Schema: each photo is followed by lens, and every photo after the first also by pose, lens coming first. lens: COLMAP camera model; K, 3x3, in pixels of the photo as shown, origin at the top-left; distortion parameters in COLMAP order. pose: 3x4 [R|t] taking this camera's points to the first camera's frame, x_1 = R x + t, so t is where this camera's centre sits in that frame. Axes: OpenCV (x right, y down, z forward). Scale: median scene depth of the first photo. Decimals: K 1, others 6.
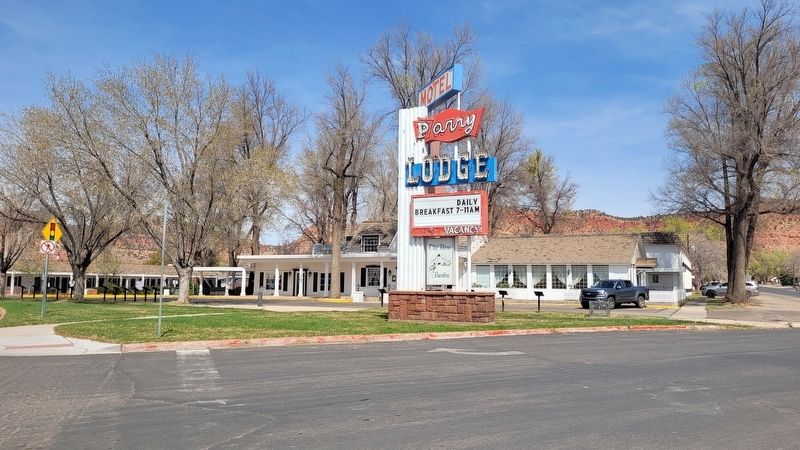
lens RADIAL K [[596.1, 0, 402.5], [0, 596.1, 220.4], [0, 0, 1]] dist [0.048078, -0.034788]
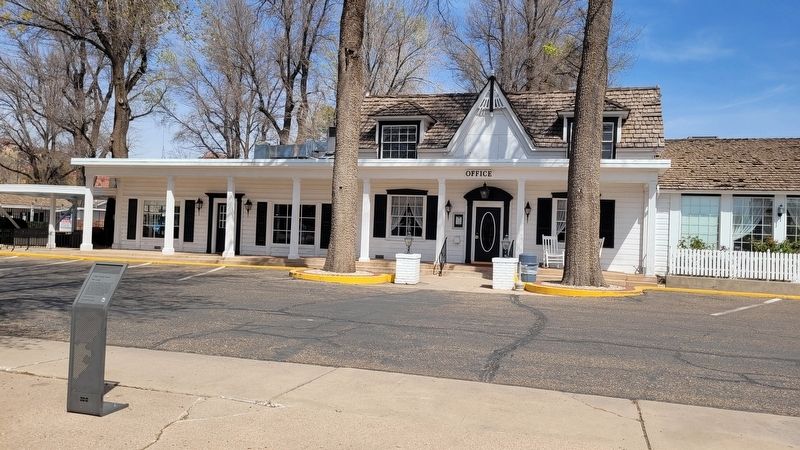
lens RADIAL K [[605.5, 0, 411.1], [0, 605.5, 216.4], [0, 0, 1]] dist [0.042287, -0.033932]
pose [[0.982449, 0.022354, 0.185186, -0.119828], [-0.040610, 0.994612, 0.095382, 0.049892], [-0.182056, -0.101229, 0.978064, 0.535023]]
